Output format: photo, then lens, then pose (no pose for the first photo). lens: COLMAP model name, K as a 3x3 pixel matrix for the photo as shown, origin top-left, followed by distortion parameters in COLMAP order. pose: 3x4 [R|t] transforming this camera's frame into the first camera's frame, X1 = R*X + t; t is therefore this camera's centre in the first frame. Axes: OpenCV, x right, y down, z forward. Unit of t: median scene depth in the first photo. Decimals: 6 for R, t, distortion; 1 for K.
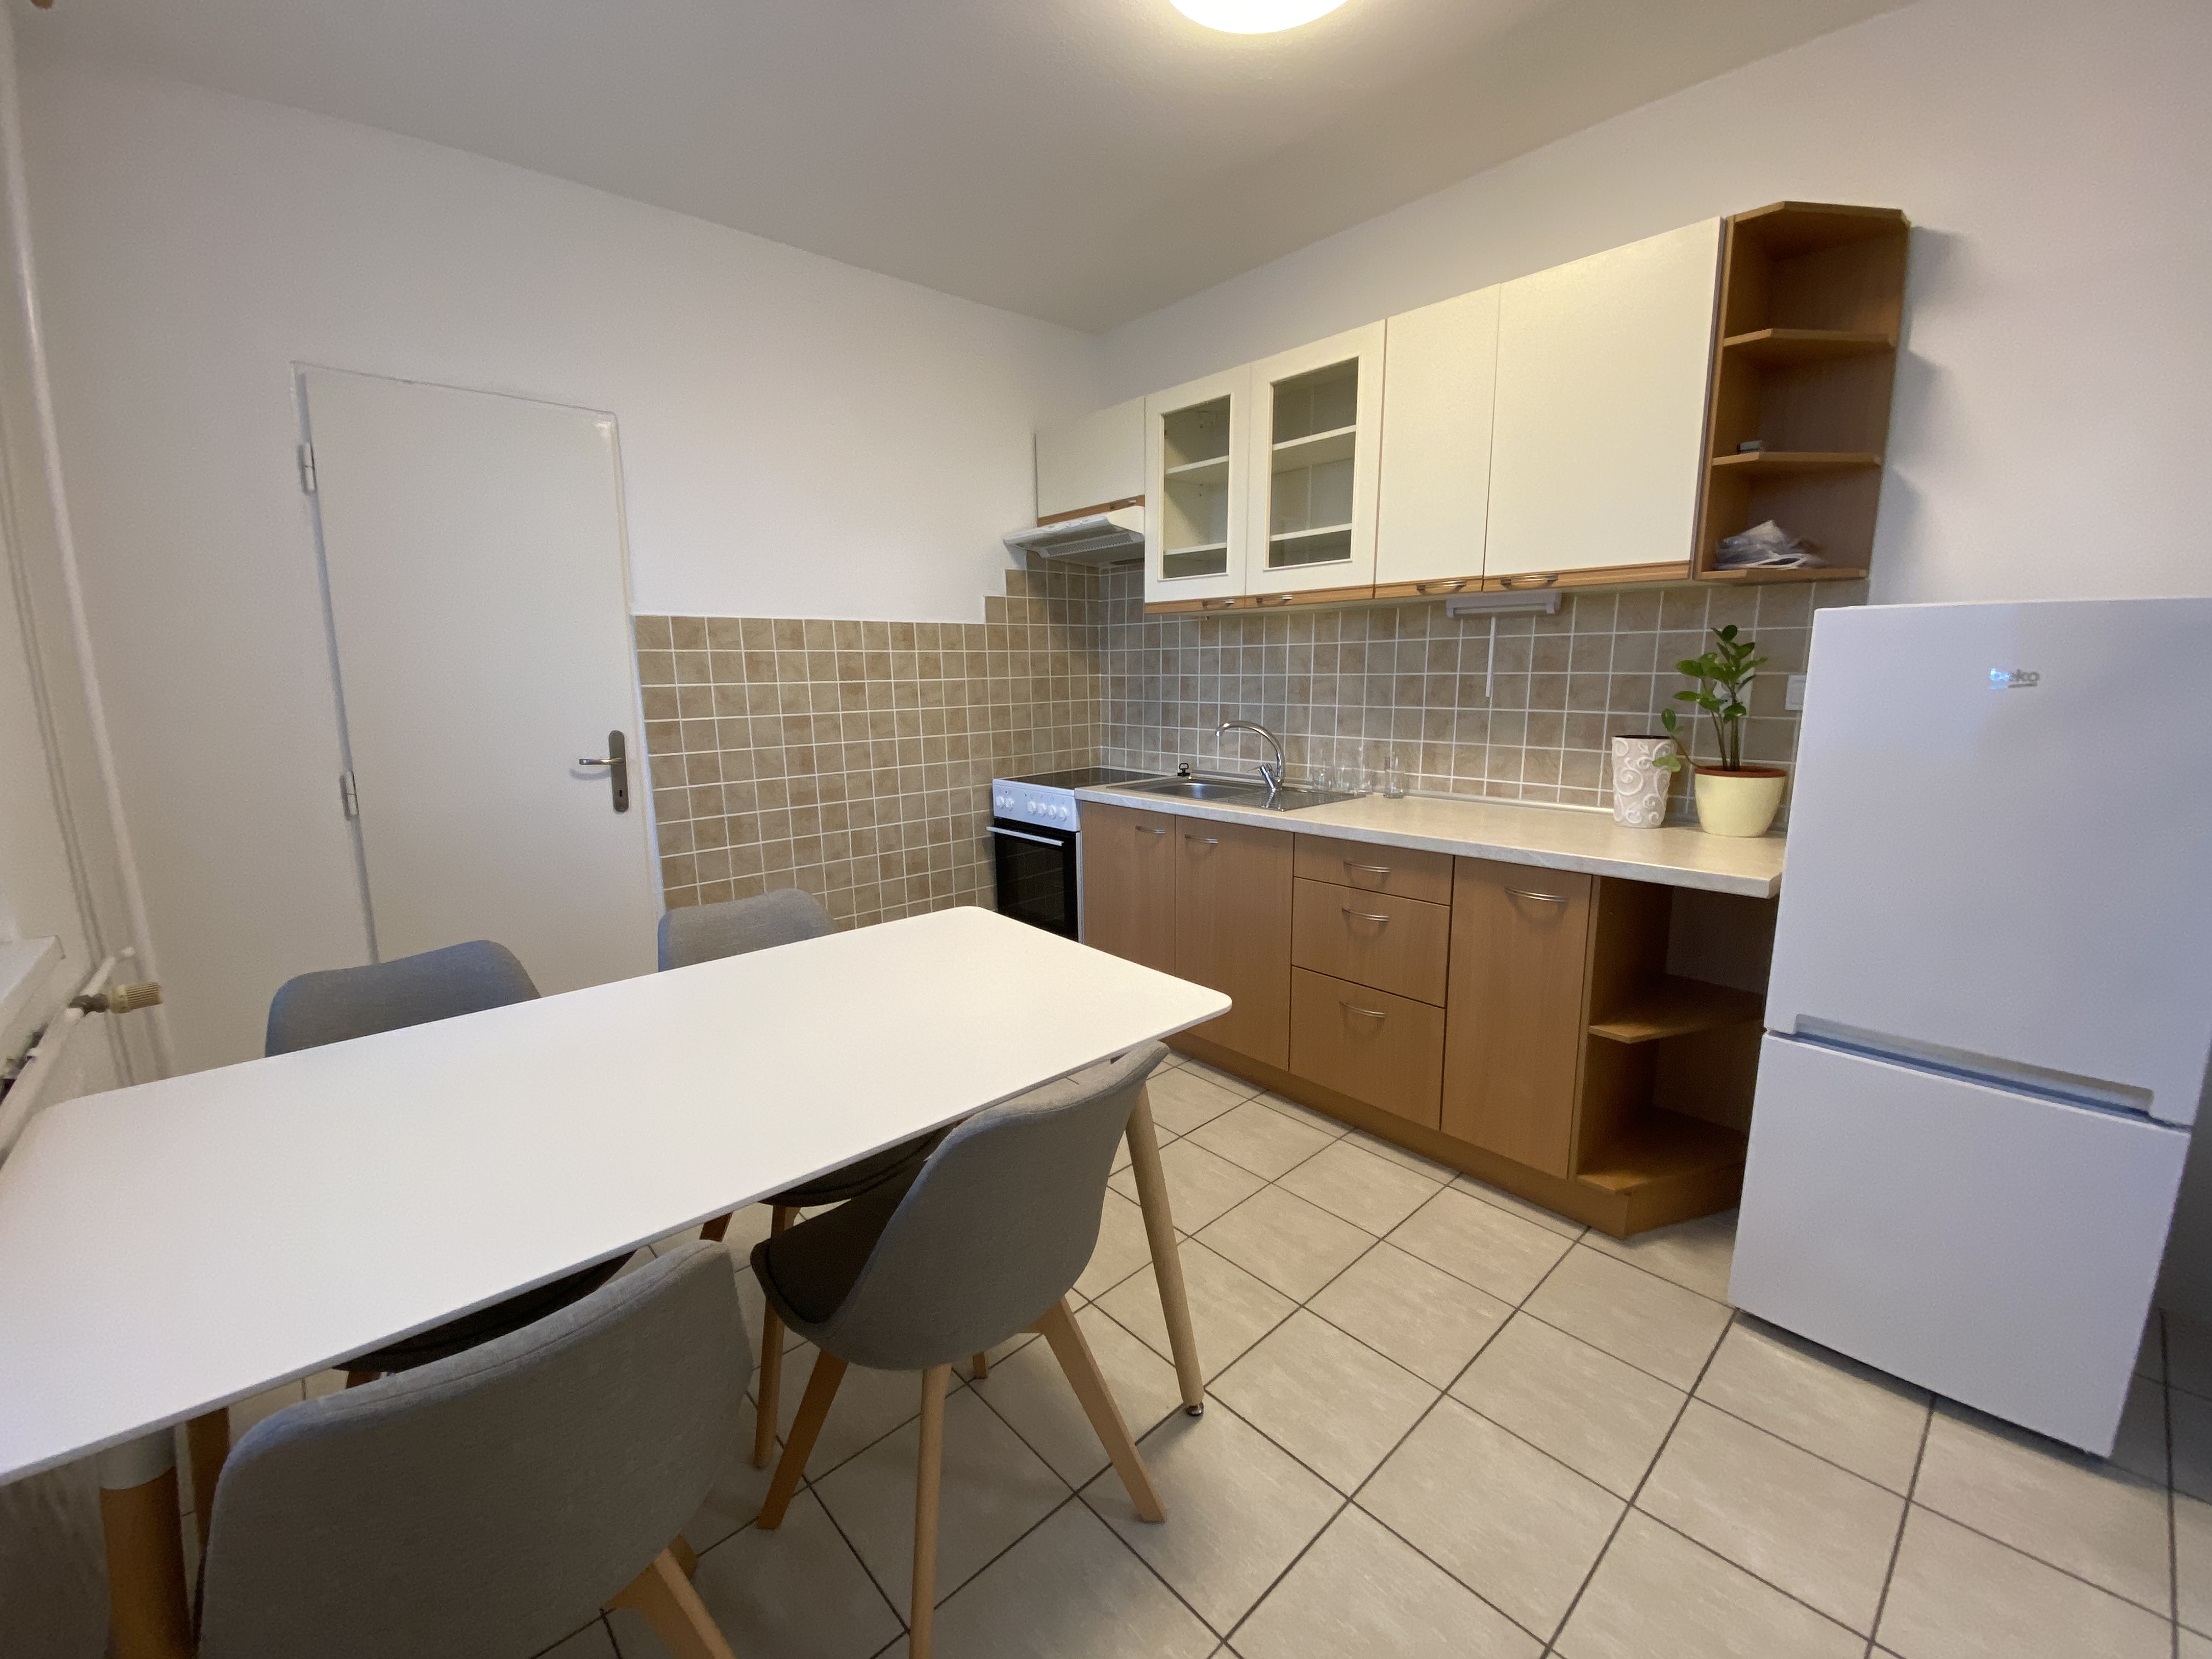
lens RADIAL K [[888.1, 0, 1116.1], [0, 888.1, 825.9], [0, 0, 1]] dist [-0.034306, -0.001050]
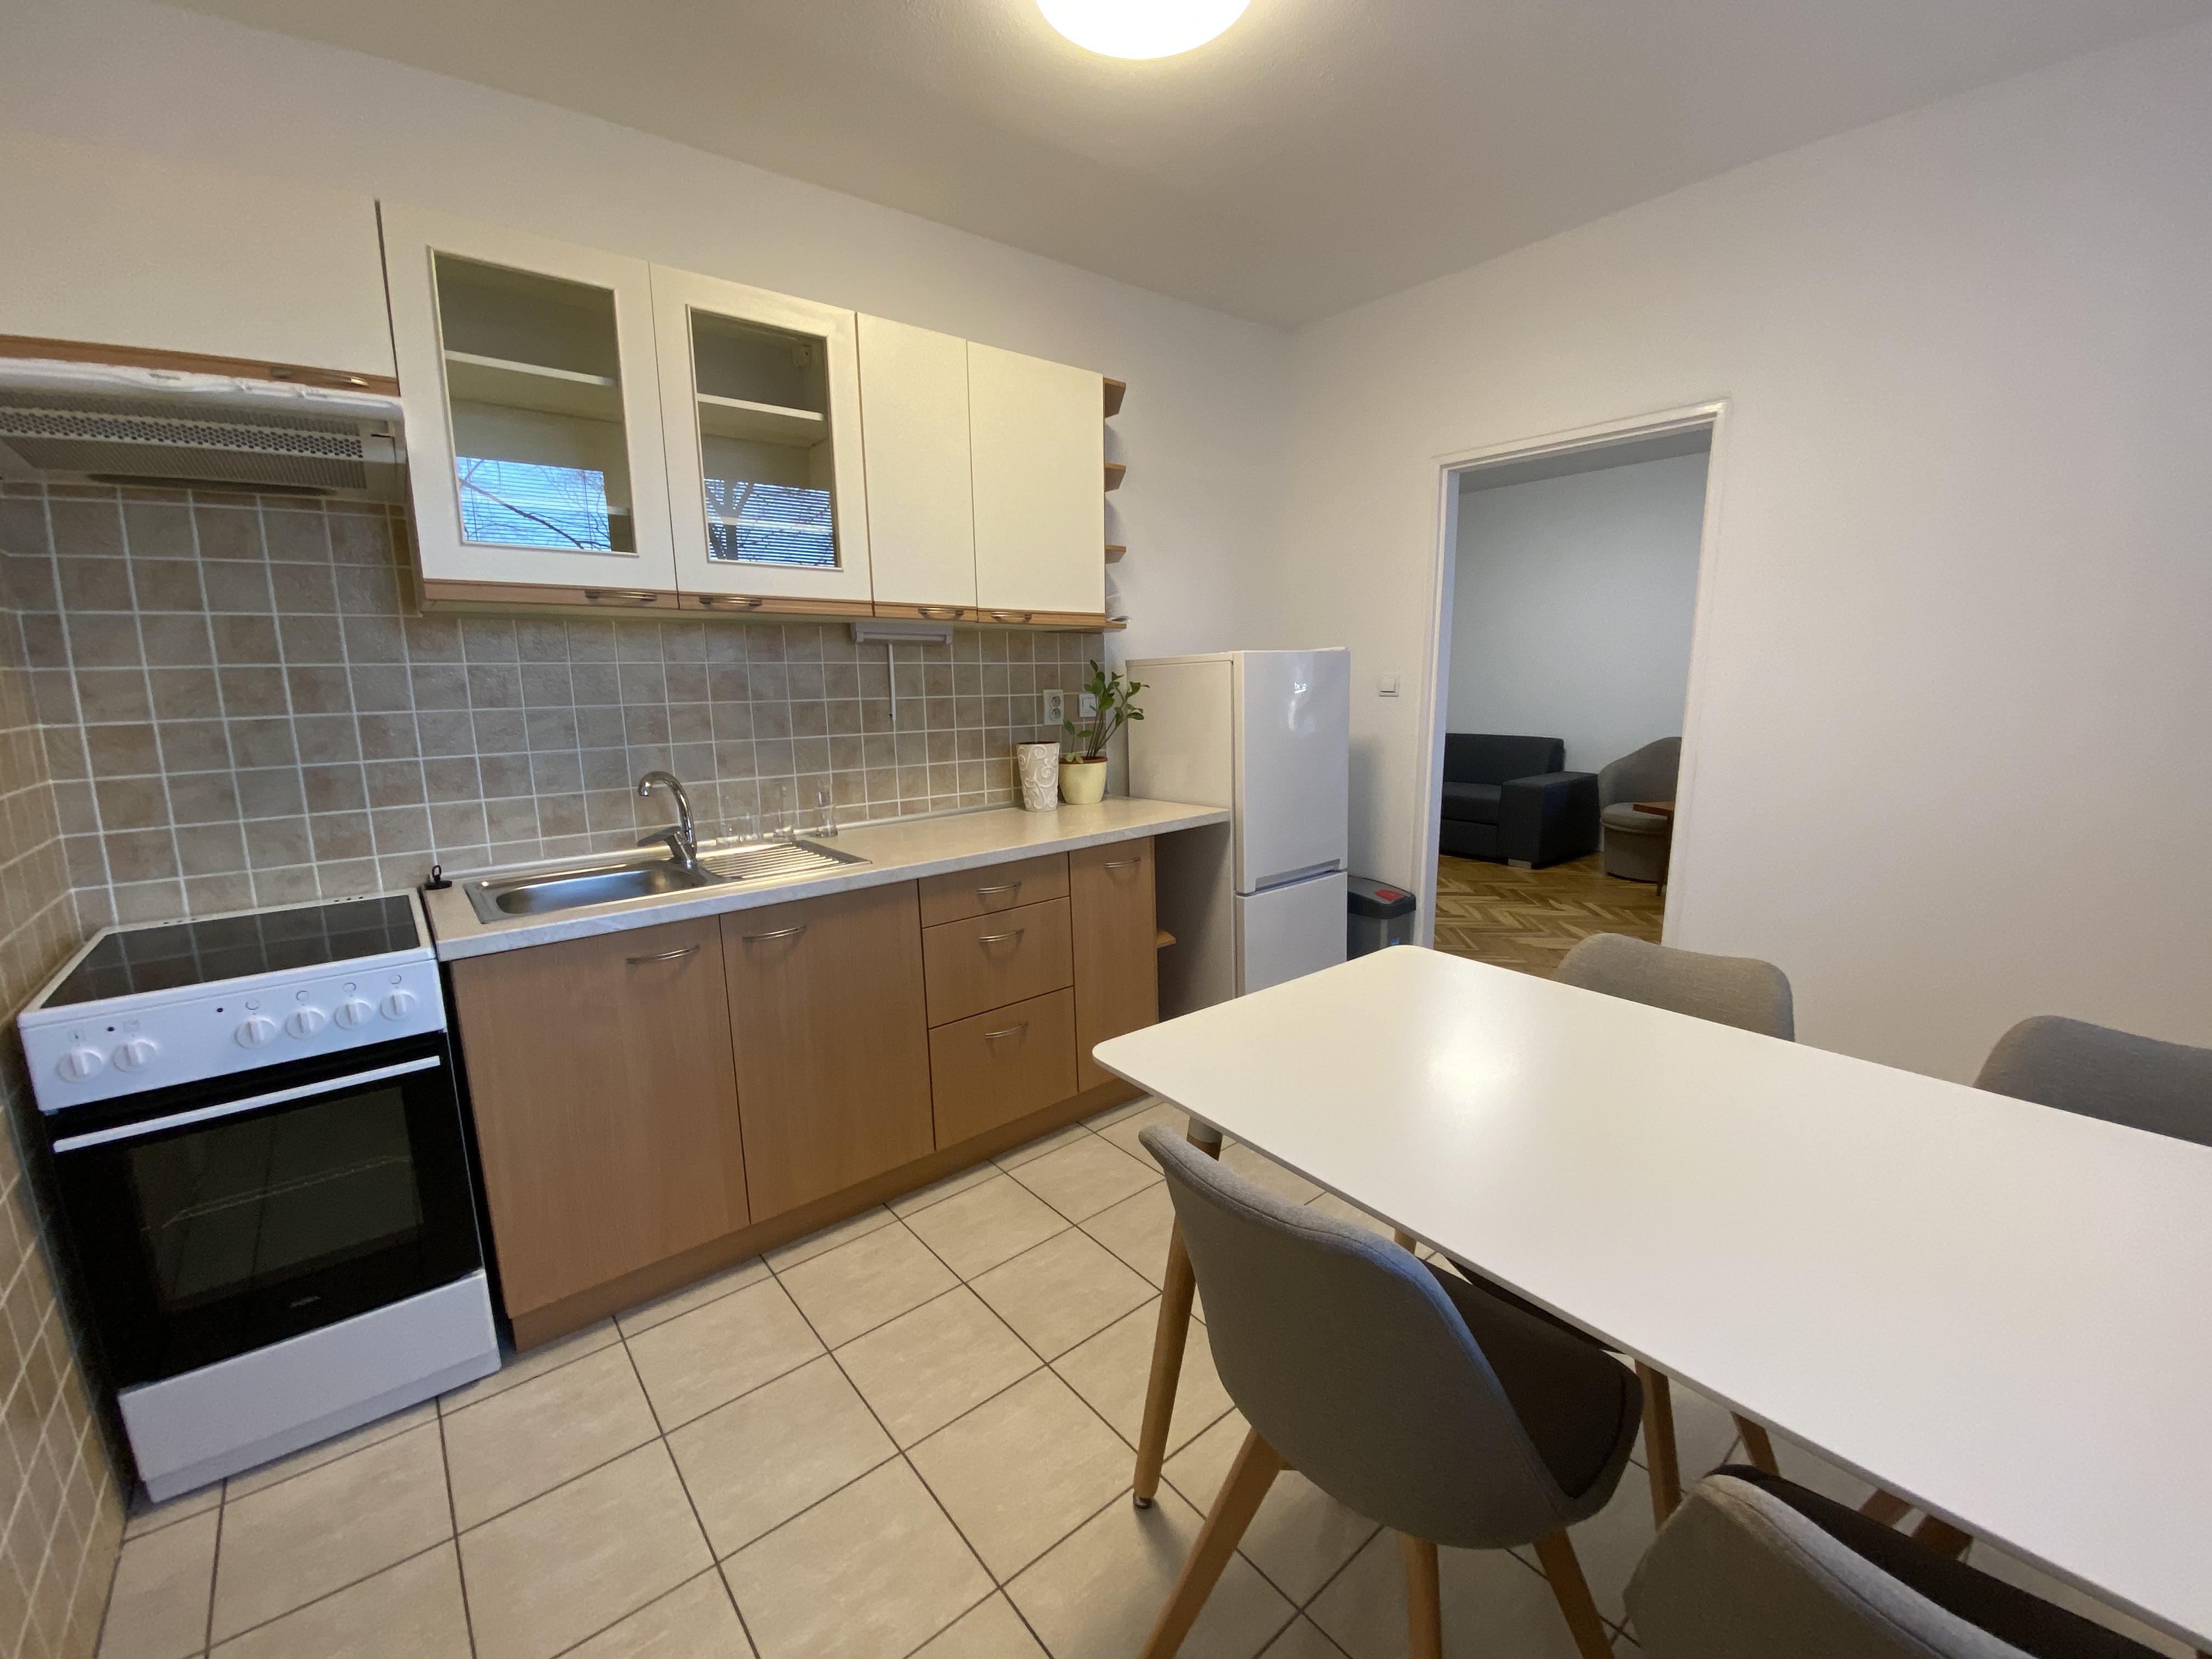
lens RADIAL K [[888.1, 0, 1120.4], [0, 888.1, 822.8], [0, 0, 1]] dist [-0.034306, -0.001050]
pose [[0.005758, -0.141353, 0.989943, -0.608400], [0.186198, 0.972798, 0.137822, -0.121481], [-0.982495, 0.183532, 0.031921, 0.717661]]
